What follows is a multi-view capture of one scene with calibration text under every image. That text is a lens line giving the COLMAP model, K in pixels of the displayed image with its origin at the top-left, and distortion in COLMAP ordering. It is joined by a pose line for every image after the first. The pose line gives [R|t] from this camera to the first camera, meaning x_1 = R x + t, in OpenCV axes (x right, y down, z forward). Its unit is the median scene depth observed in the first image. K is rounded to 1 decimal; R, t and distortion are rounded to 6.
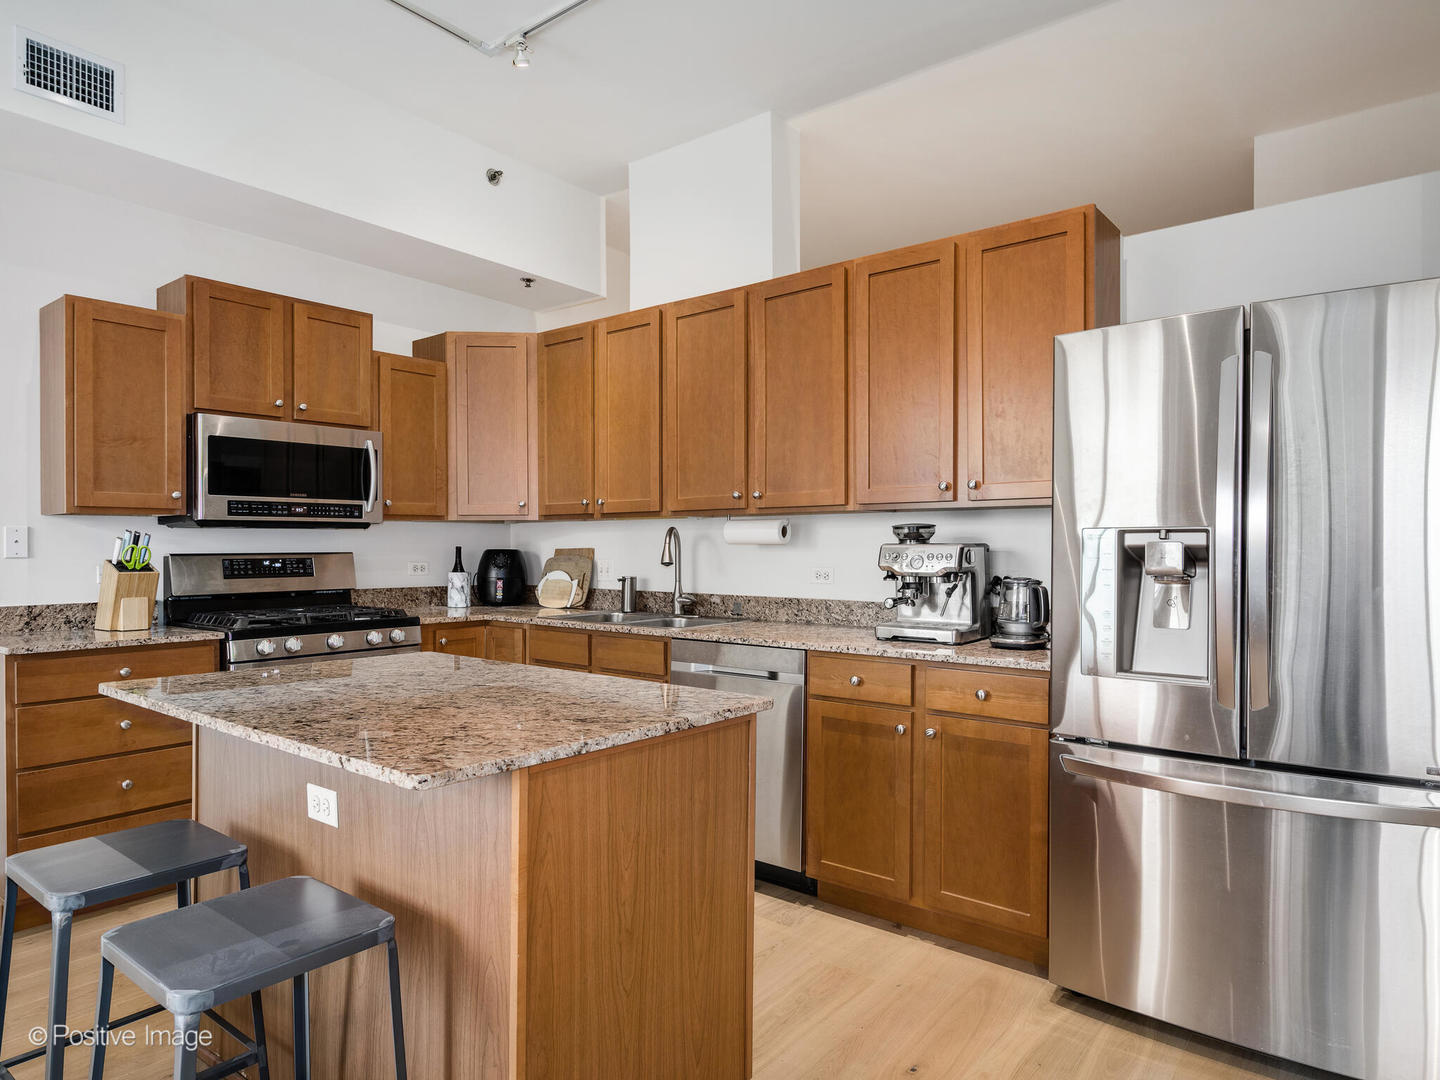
lens RADIAL K [[887.4, 0, 719.2], [0, 887.4, 552.6], [0, 0, 1]] dist [0.000875, -0.000799]
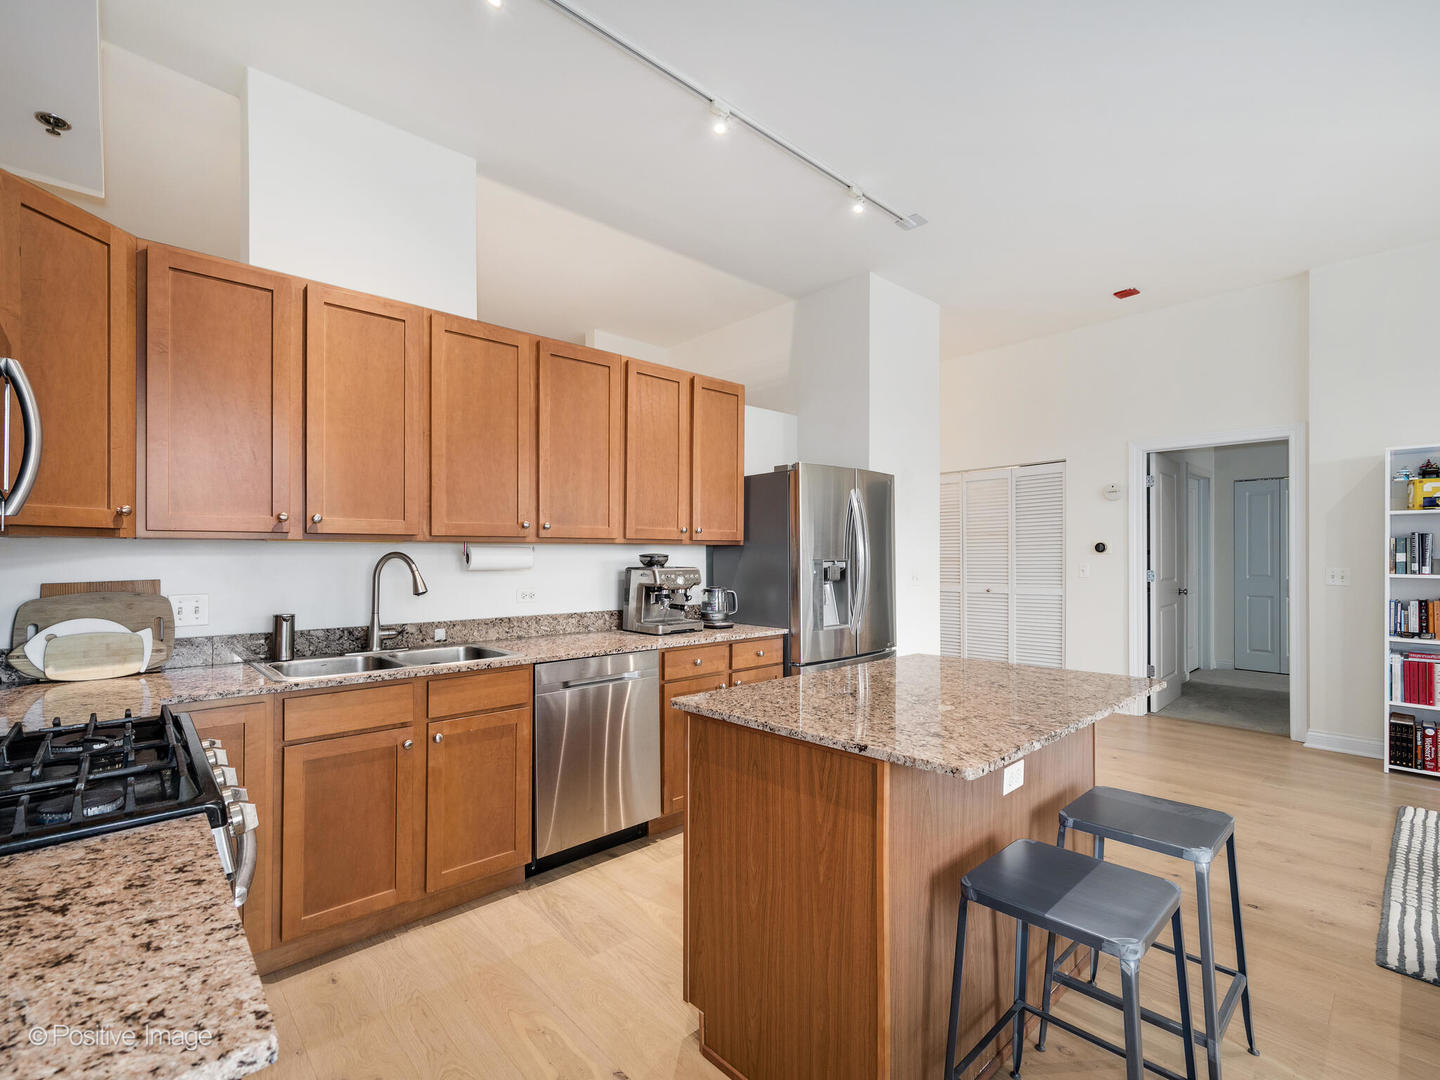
lens RADIAL K [[655.9, 0, 729.9], [0, 655.9, 551.2], [0, 0, 1]] dist [-0.001015, -0.001808]
pose [[0.145906, 0.004075, 0.989290, -0.762195], [0.007839, 0.999955, -0.005275, -0.027625], [-0.989267, 0.008525, 0.145868, 0.667787]]
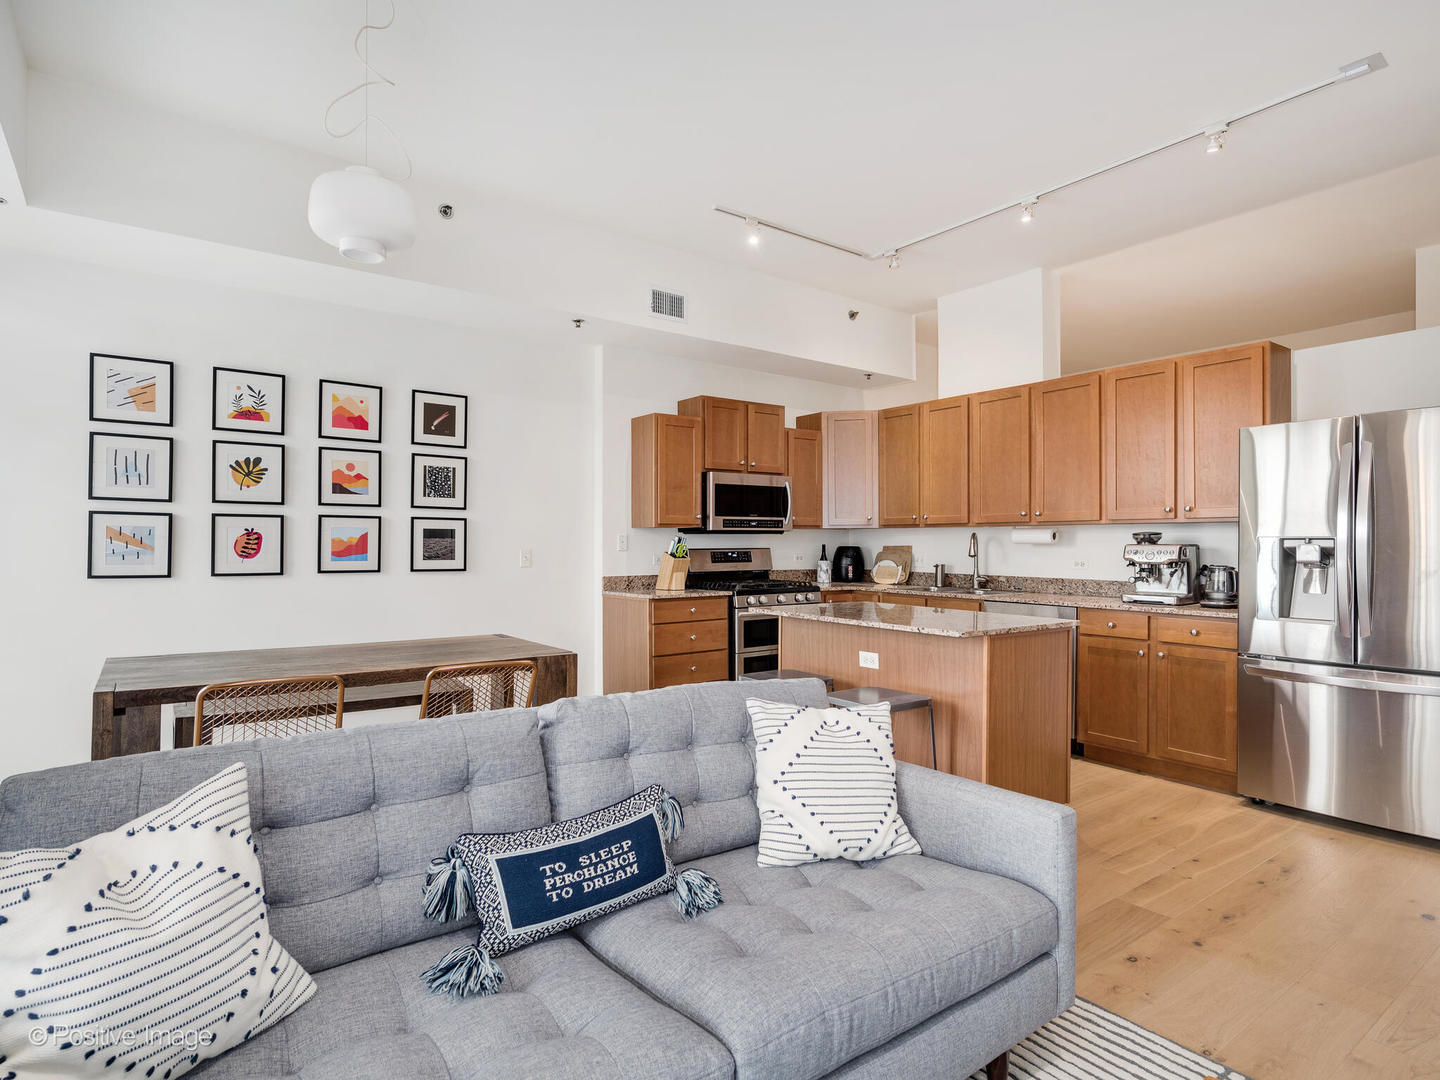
lens RADIAL K [[791.1, 0, 709.3], [0, 791.1, 539.0], [0, 0, 1]] dist [0.001013, 0.000848]
pose [[0.965572, 0.000451, -0.260135, -0.164661], [-0.003028, 0.999950, -0.009503, -0.003275], [0.260118, 0.009963, 0.965525, -0.563051]]
